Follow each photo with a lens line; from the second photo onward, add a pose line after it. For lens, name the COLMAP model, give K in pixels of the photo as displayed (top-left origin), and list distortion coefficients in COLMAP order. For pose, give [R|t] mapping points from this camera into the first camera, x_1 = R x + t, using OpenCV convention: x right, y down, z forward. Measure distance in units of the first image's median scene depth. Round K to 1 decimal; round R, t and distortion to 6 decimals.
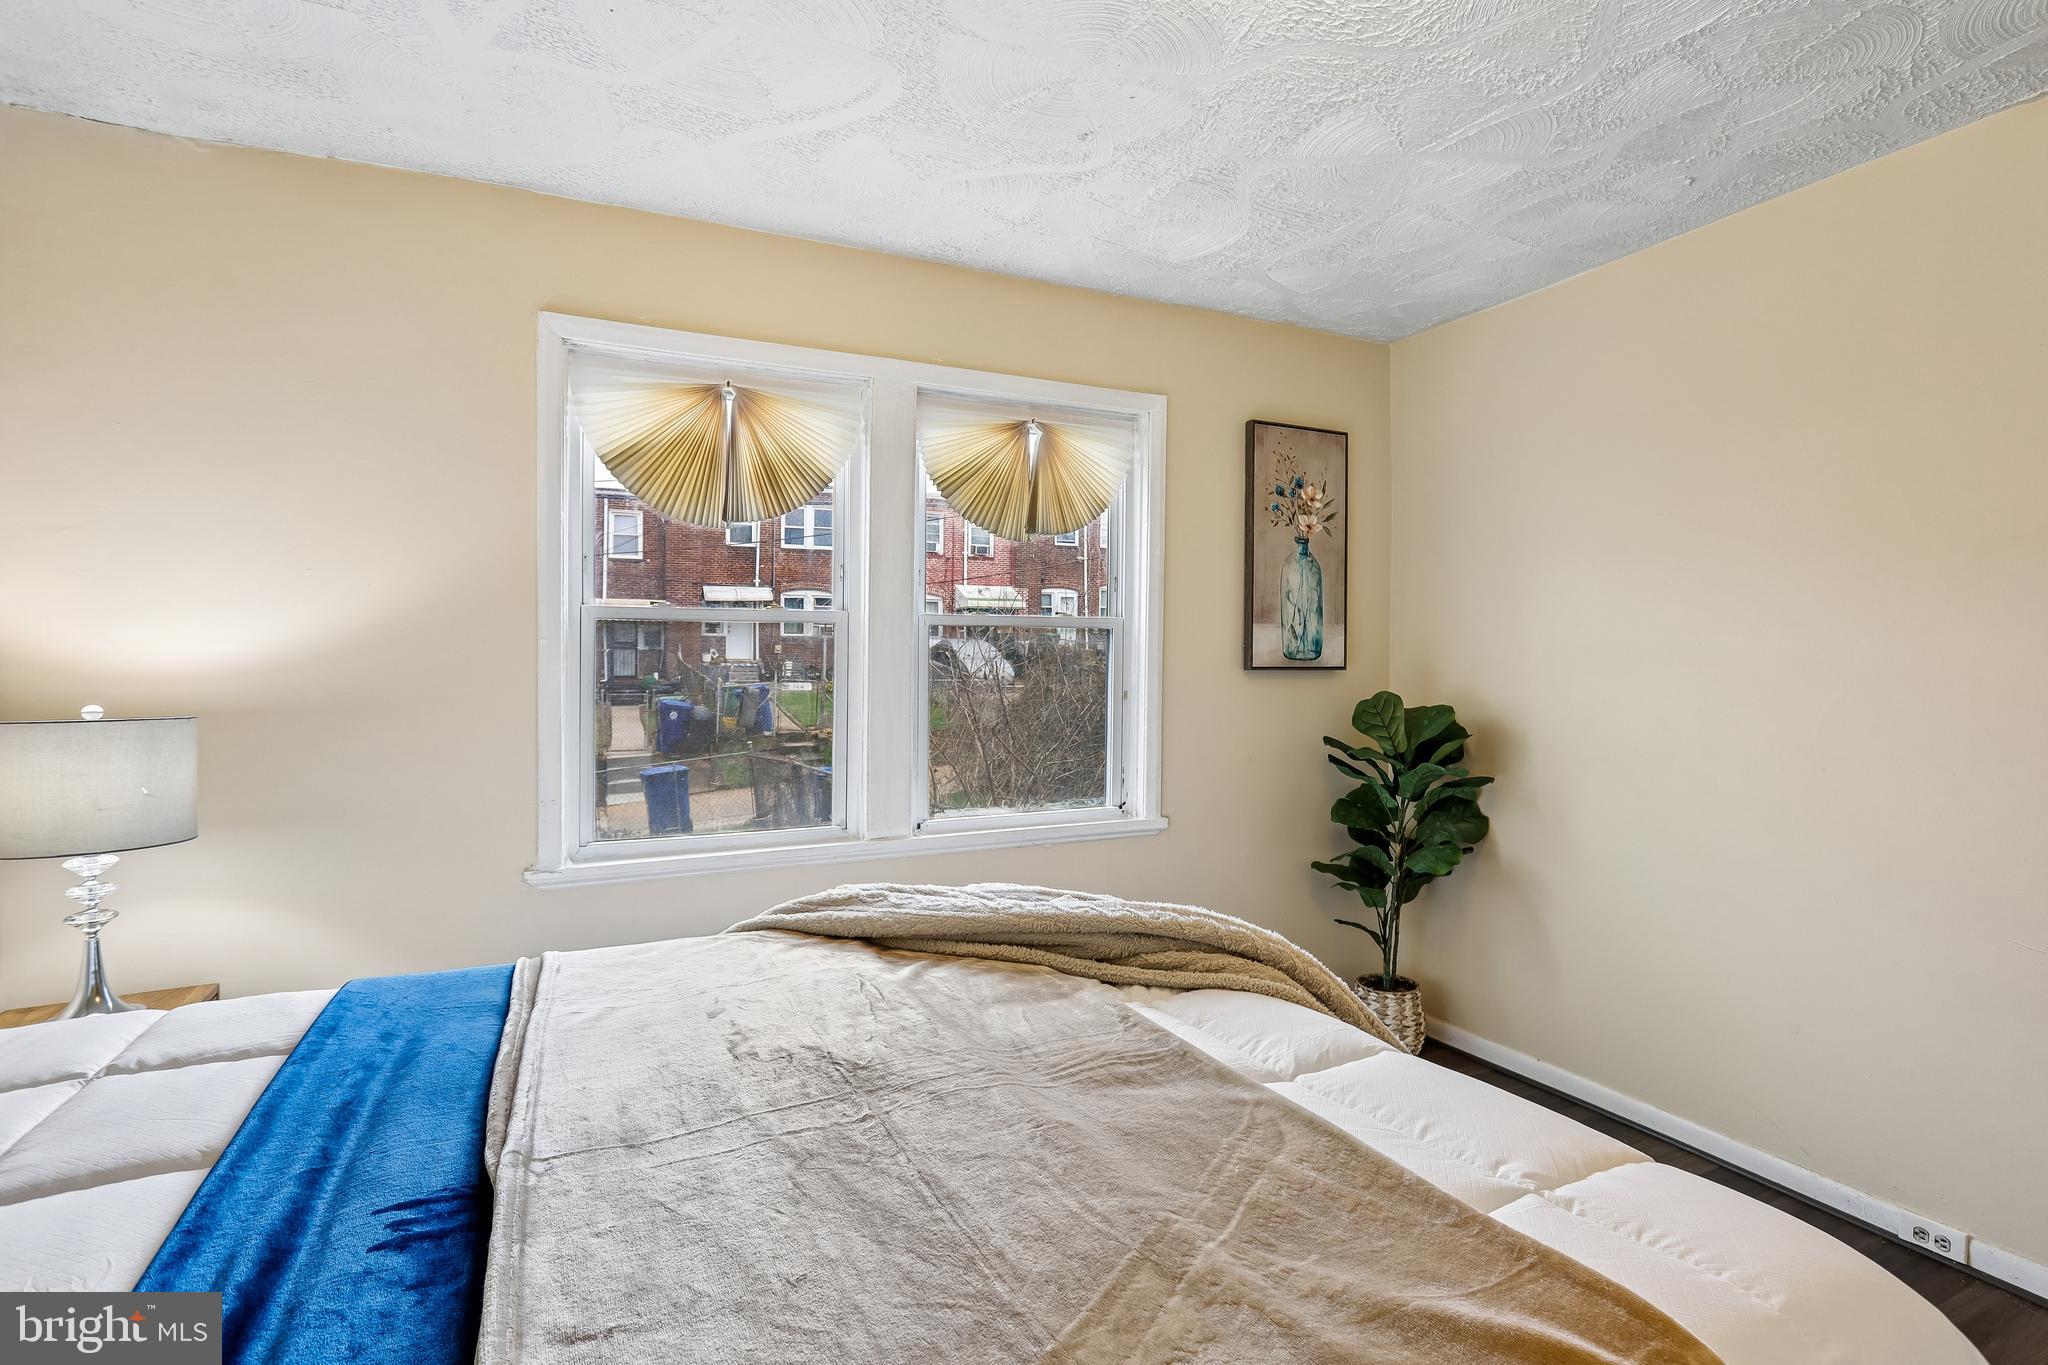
lens RADIAL K [[1005.6, 0, 1025.2], [0, 1005.6, 659.8], [0, 0, 1]] dist [0.001086, 0.002137]
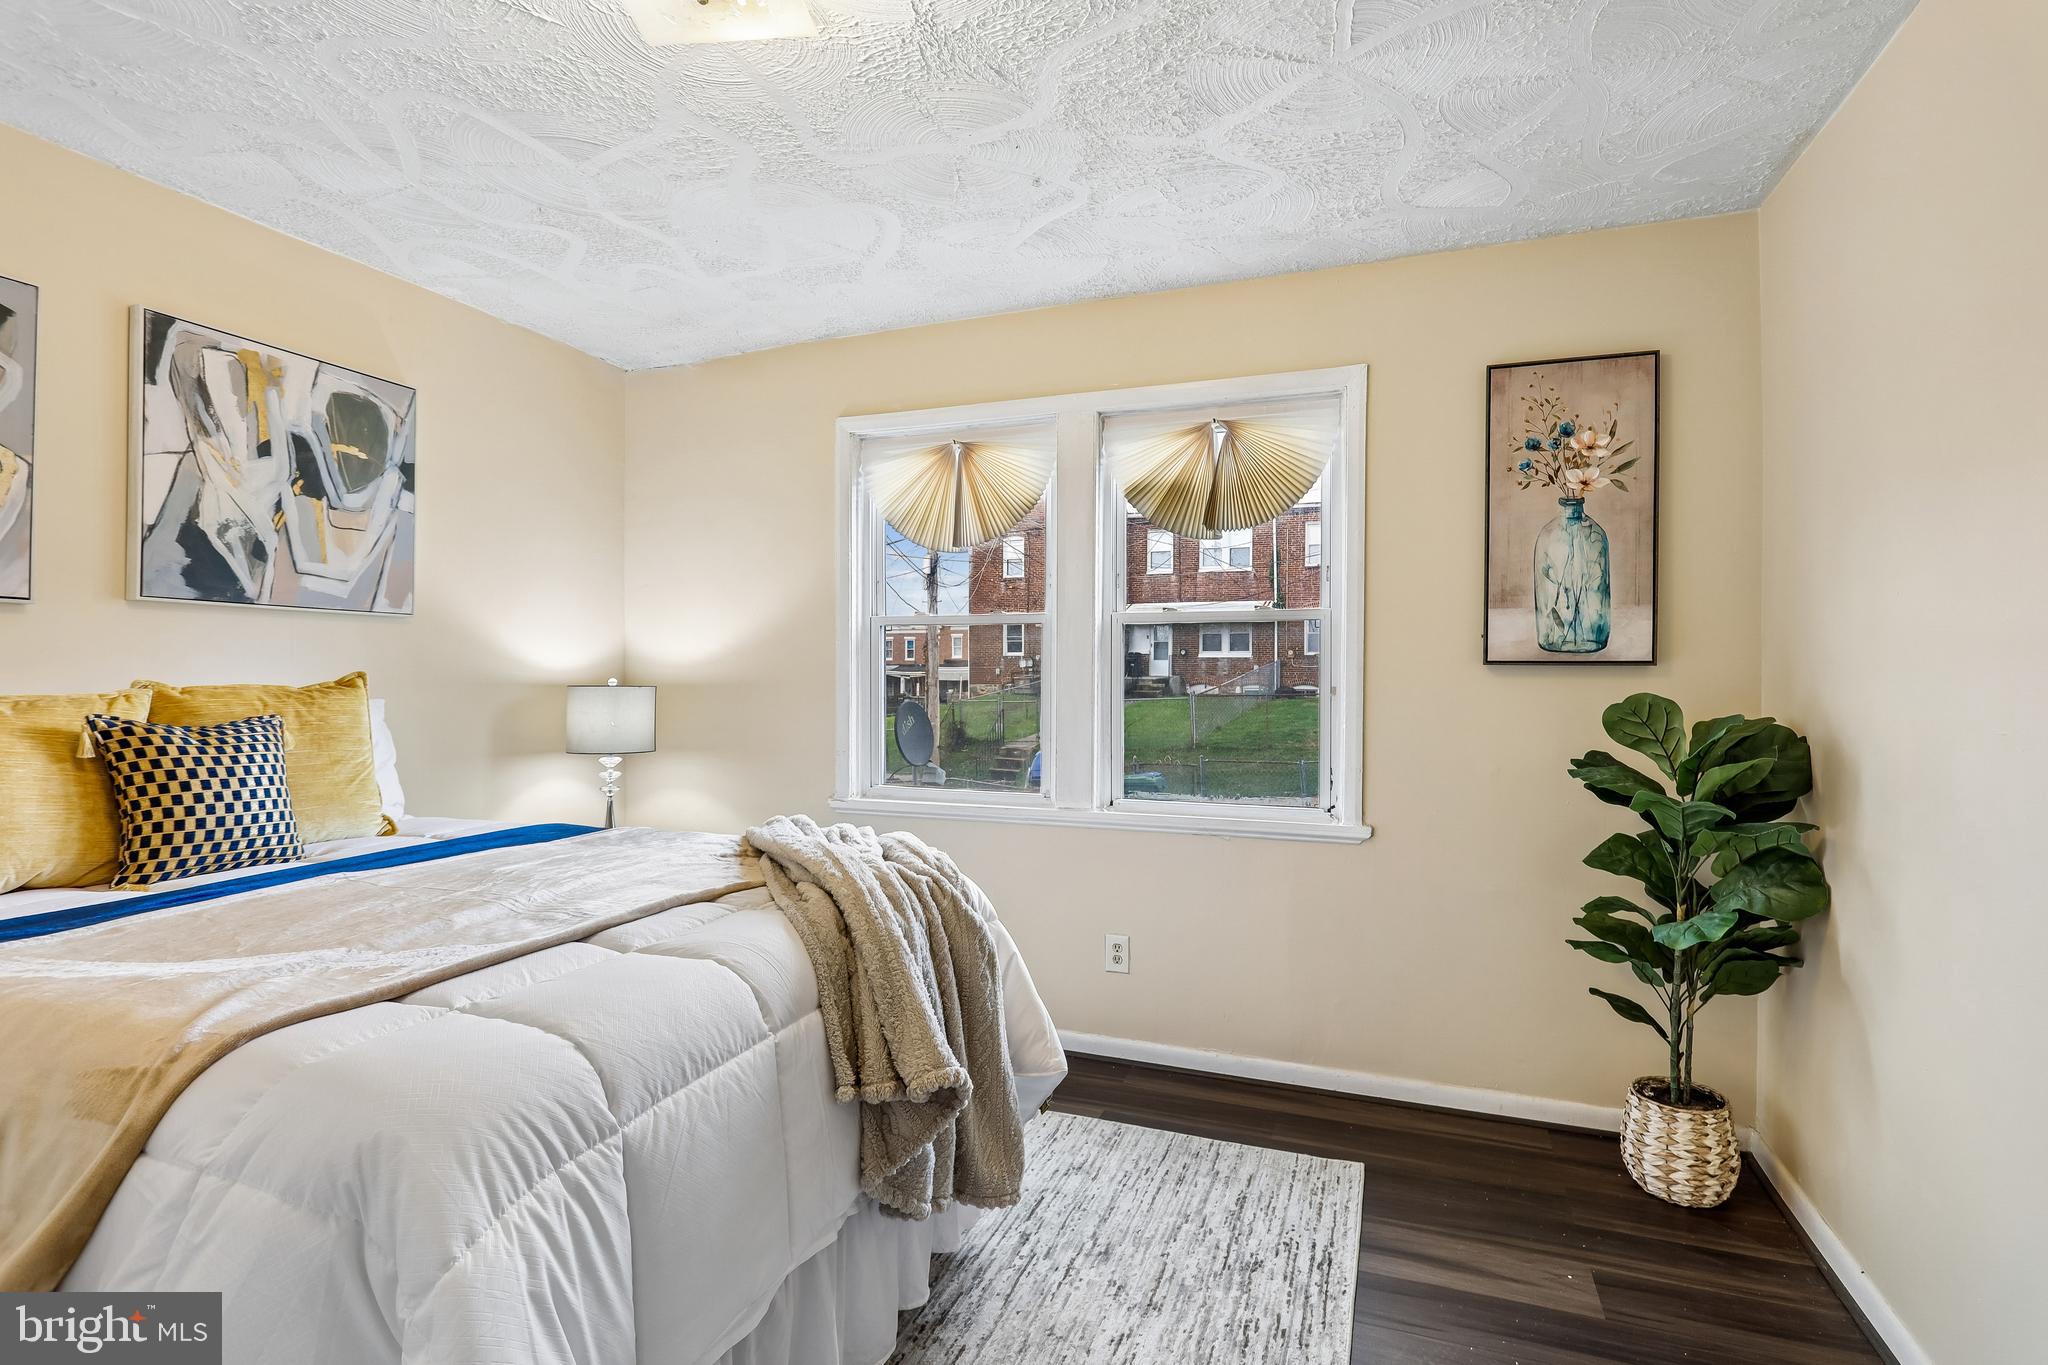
lens RADIAL K [[1001.6, 0, 1022.7], [0, 1001.6, 665.2], [0, 0, 1]] dist [0.003033, 0.014332]
pose [[0.684776, -0.000869, -0.728753, 0.562577], [-0.000859, 0.999998, -0.002000, 0.012442], [0.728753, 0.001996, 0.684774, 0.144636]]
